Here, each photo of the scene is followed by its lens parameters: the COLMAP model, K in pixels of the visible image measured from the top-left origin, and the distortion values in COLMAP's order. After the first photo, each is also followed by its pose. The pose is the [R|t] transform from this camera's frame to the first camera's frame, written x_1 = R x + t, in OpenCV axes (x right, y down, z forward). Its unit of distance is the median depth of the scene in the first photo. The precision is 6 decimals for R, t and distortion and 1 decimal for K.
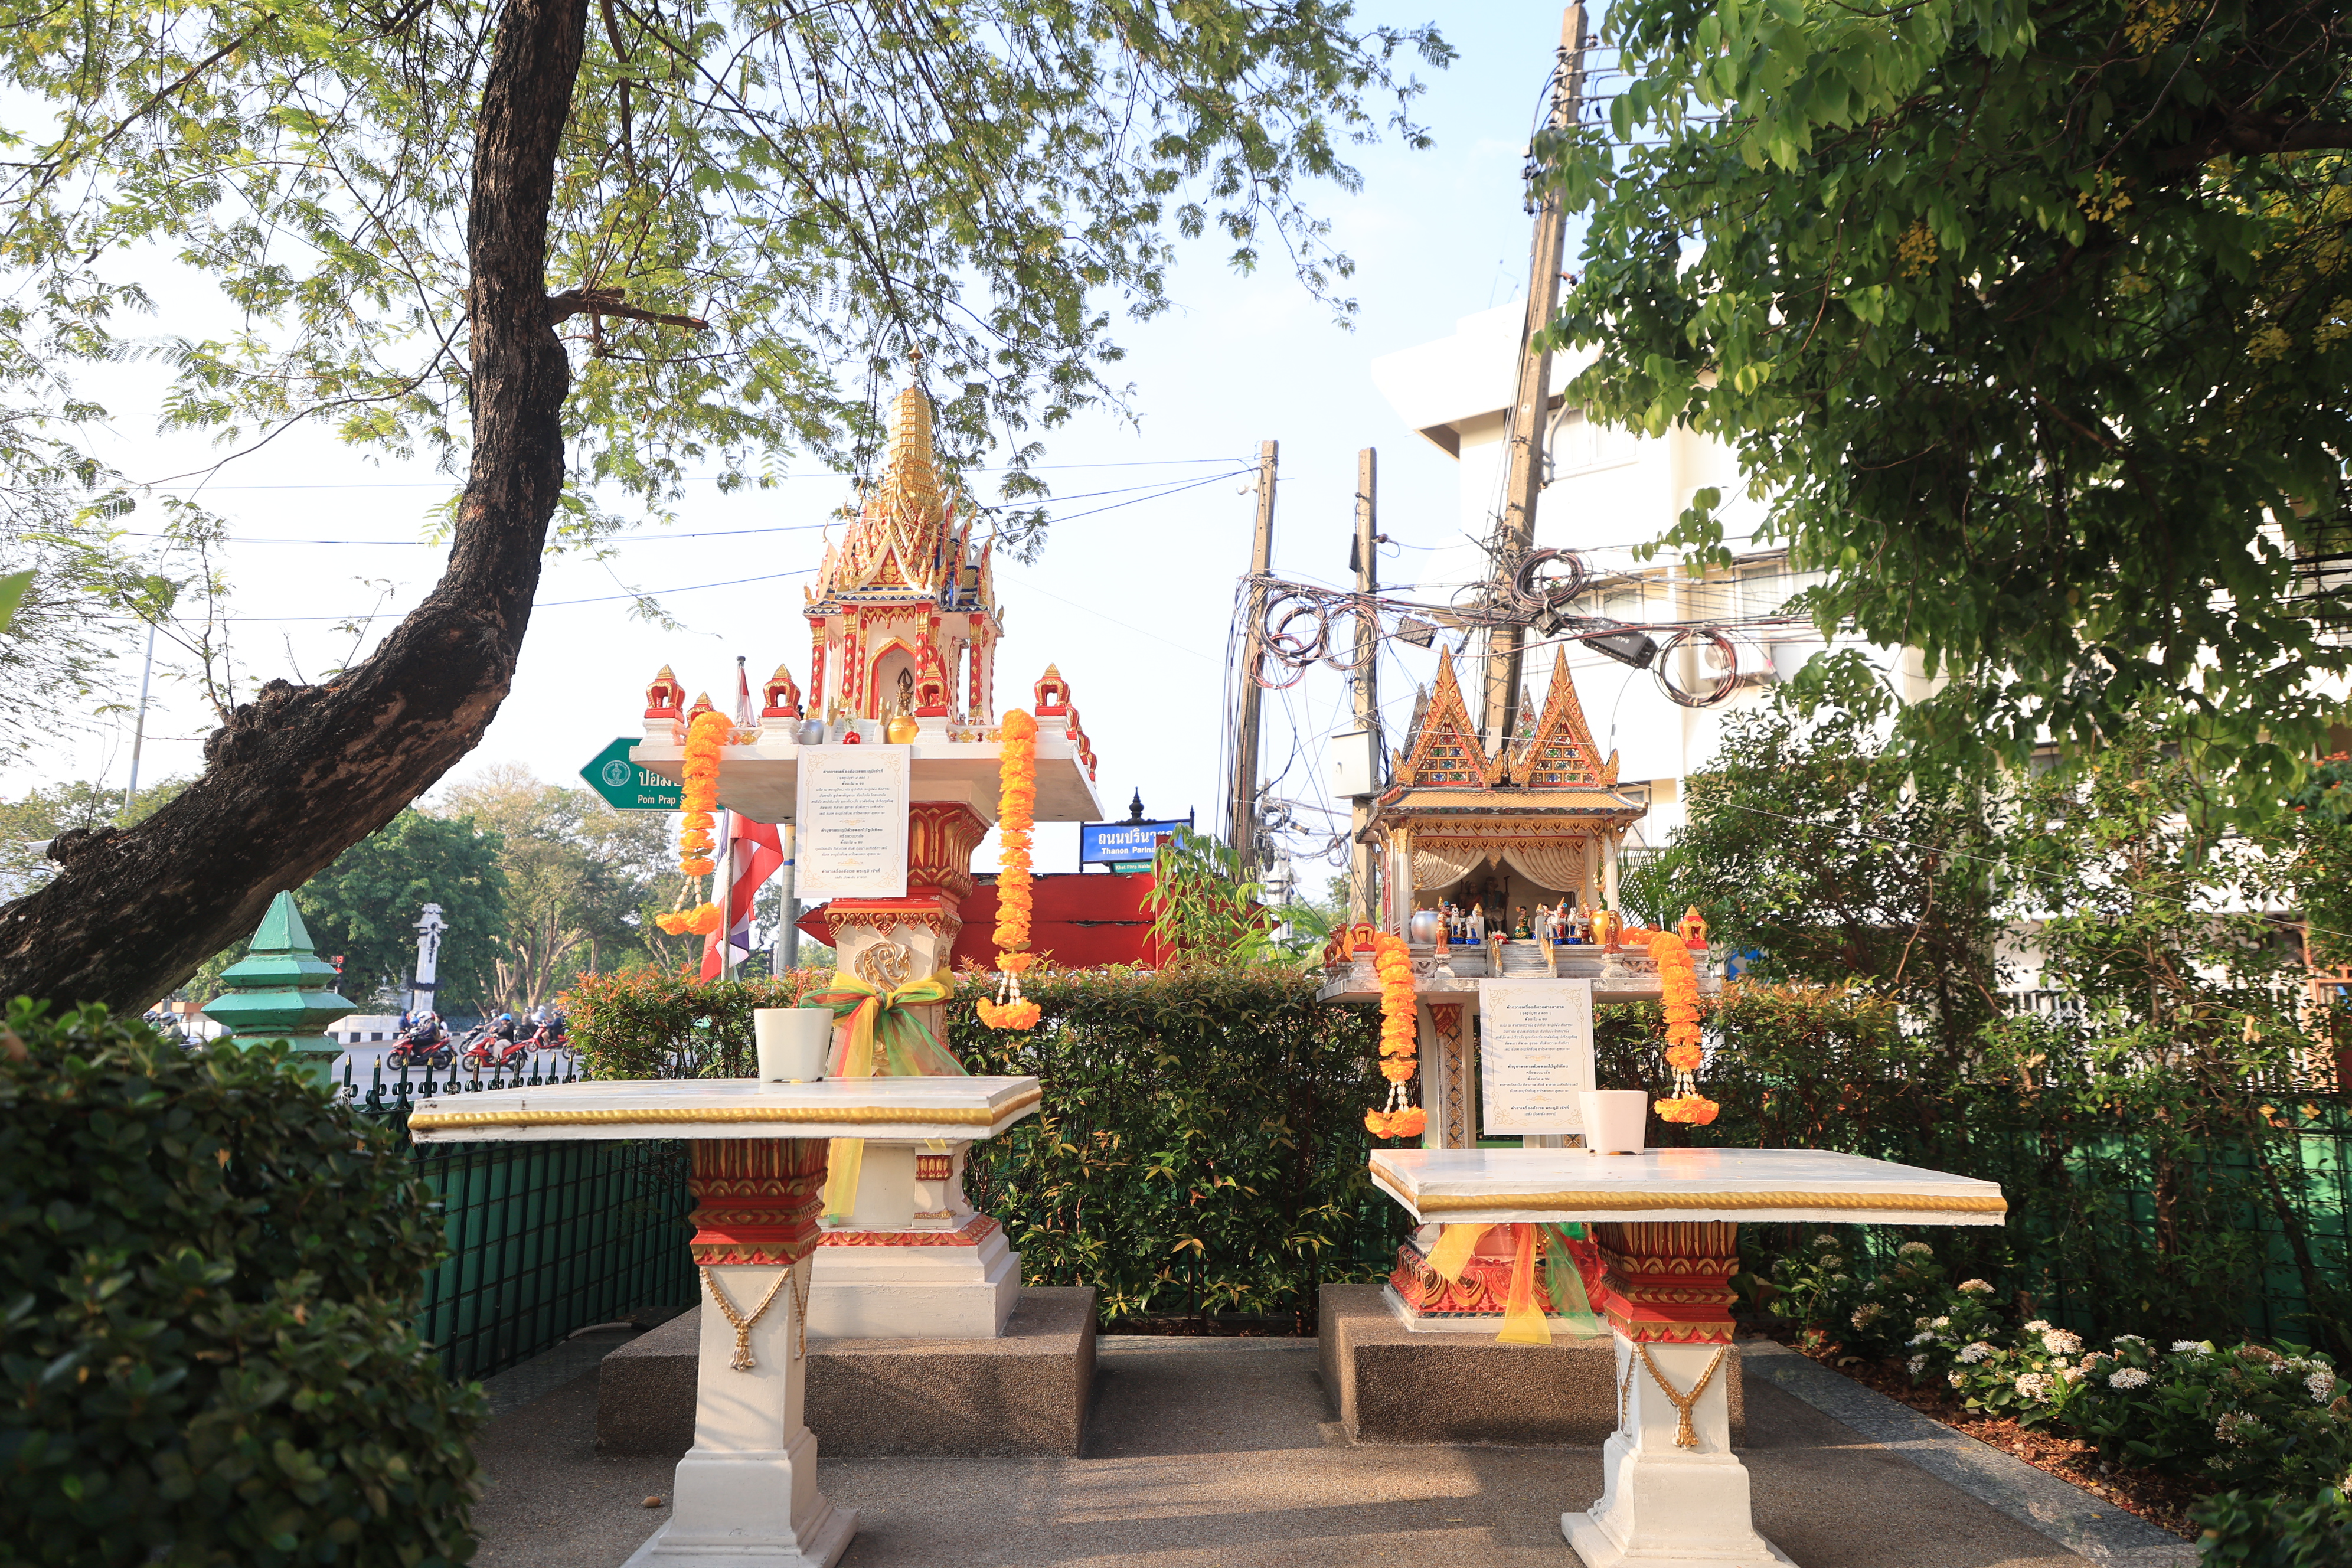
lens RADIAL K [[1605.0, 0, 1176.0], [0, 1605.0, 784.0], [0, 0, 1]] dist [0.000475, 0.000028]
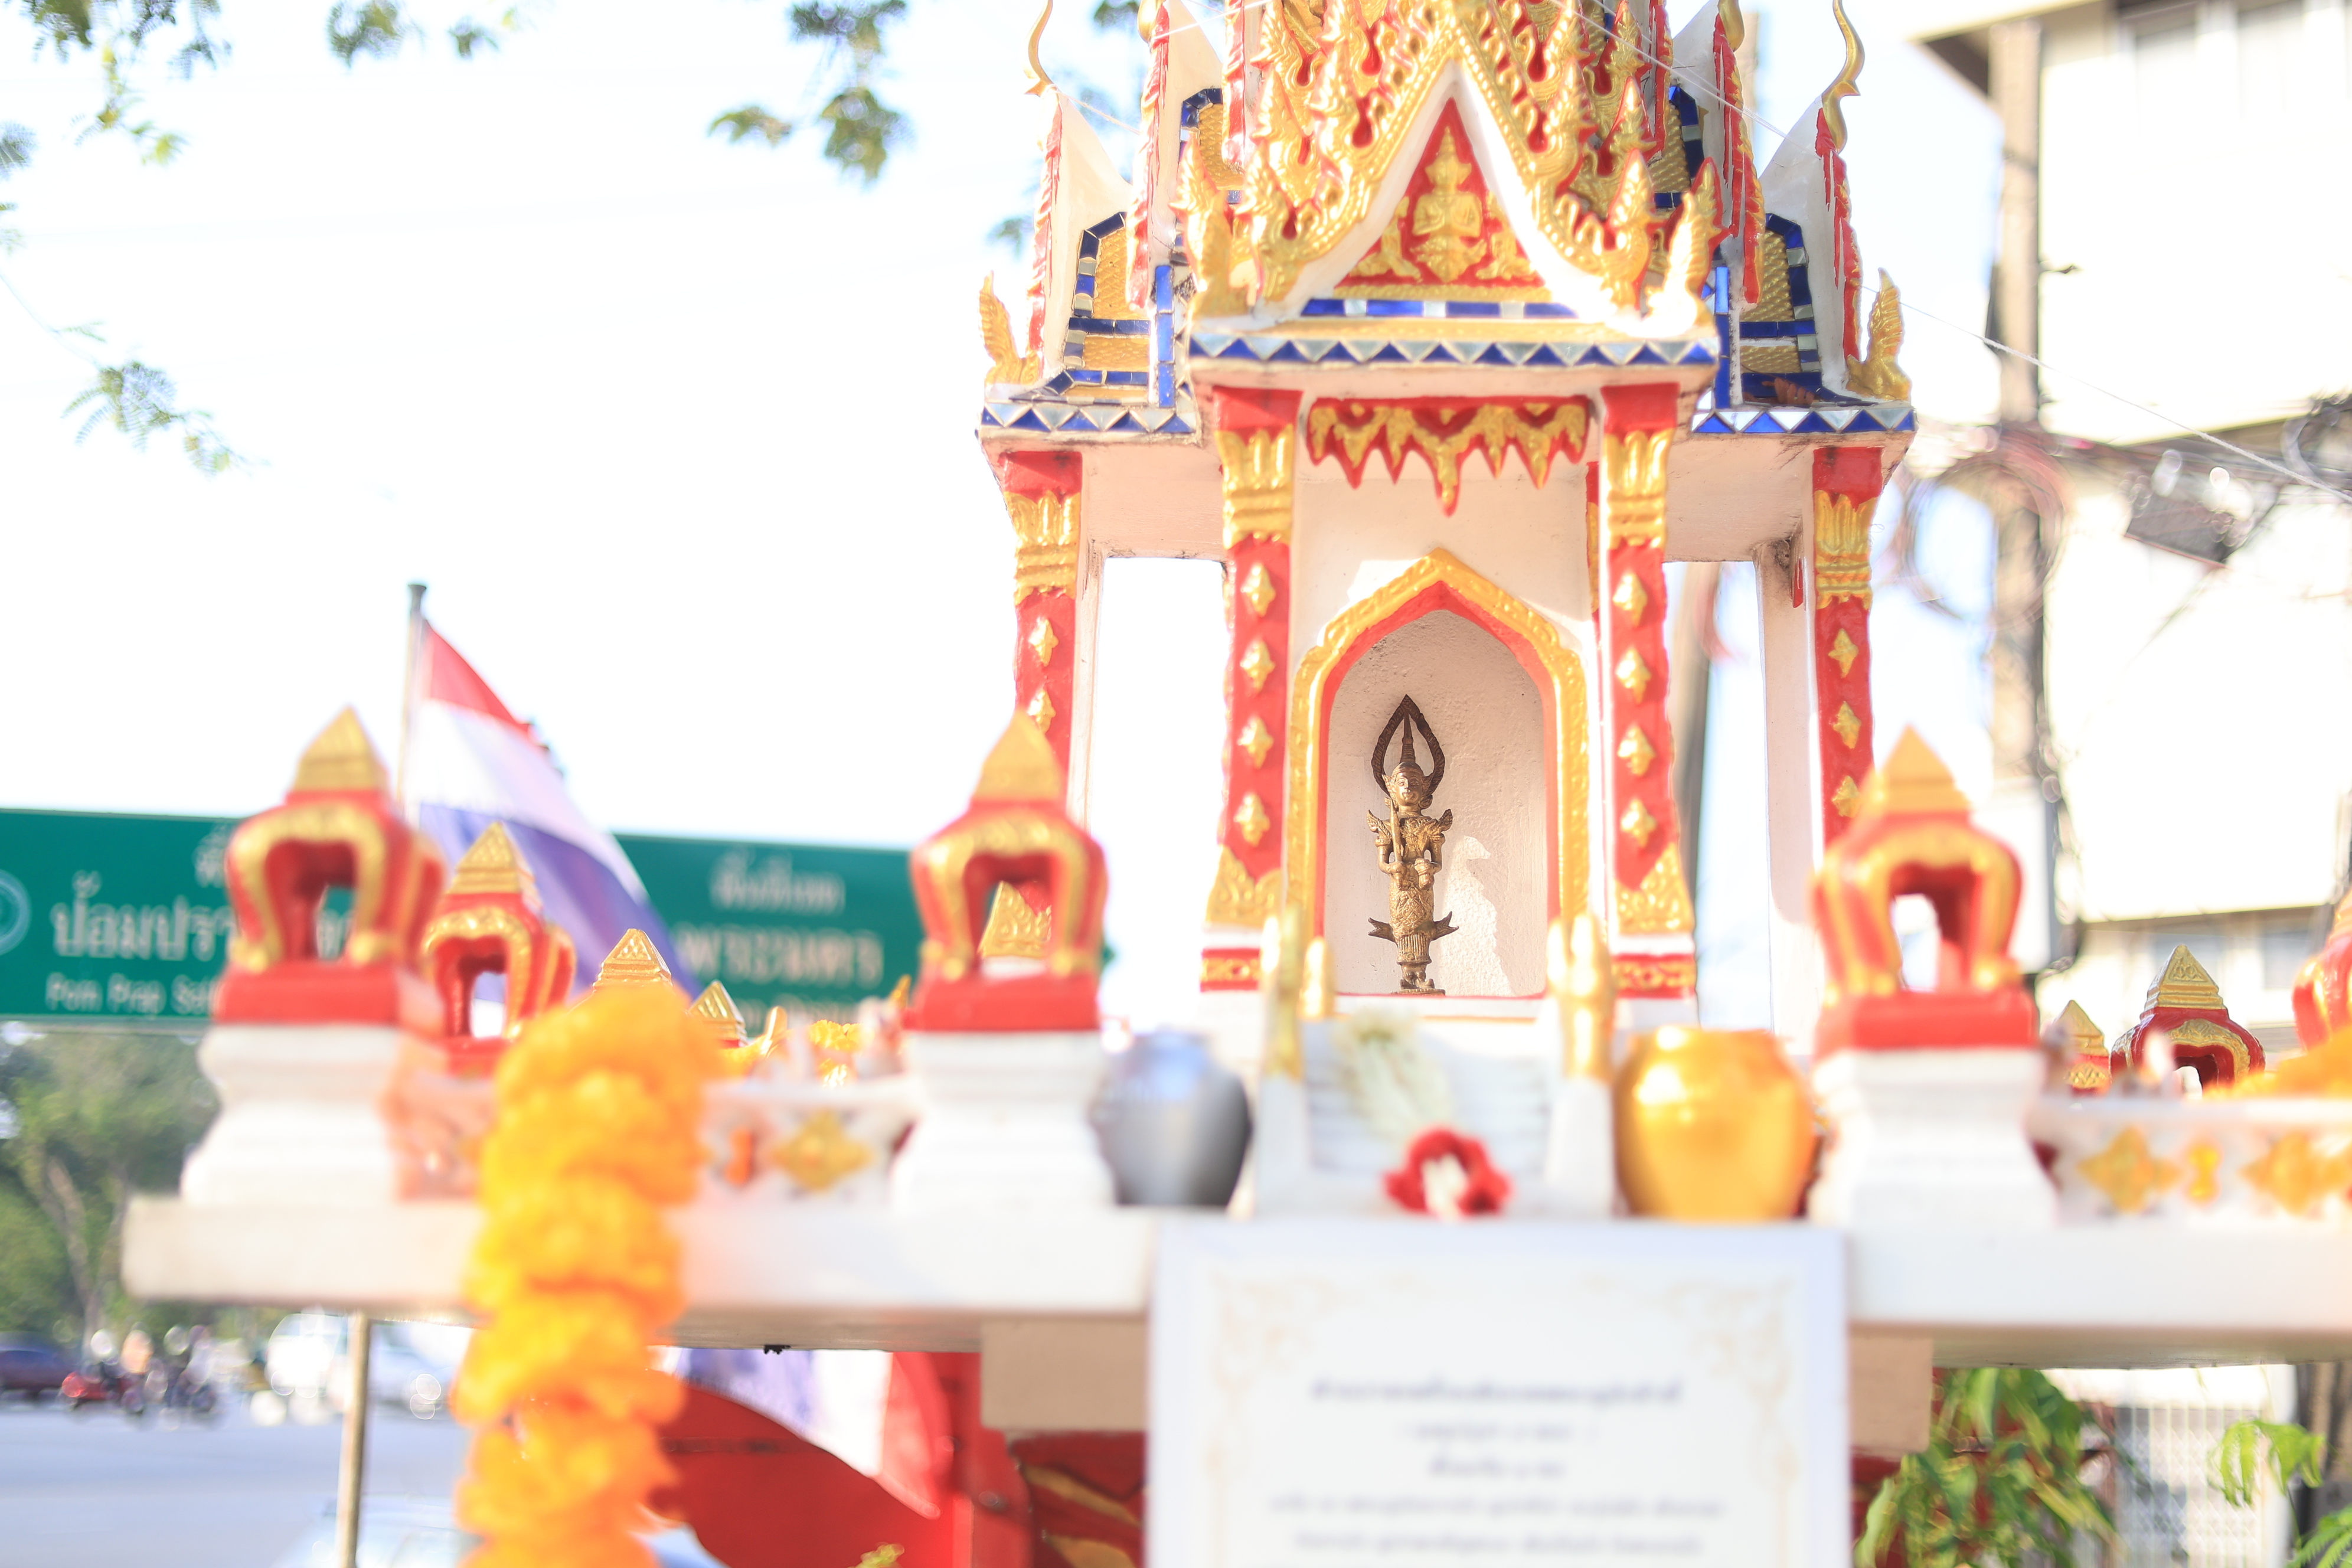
lens RADIAL K [[3399.1, 0, 1176.0], [0, 3399.1, 784.0], [0, 0, 1]] dist [-0.008987, -0.029744]
pose [[0.999817, 0.018291, 0.005669, -0.208679], [-0.018217, 0.999752, -0.012796, -0.056883], [-0.005902, 0.012691, 0.999902, 0.576491]]
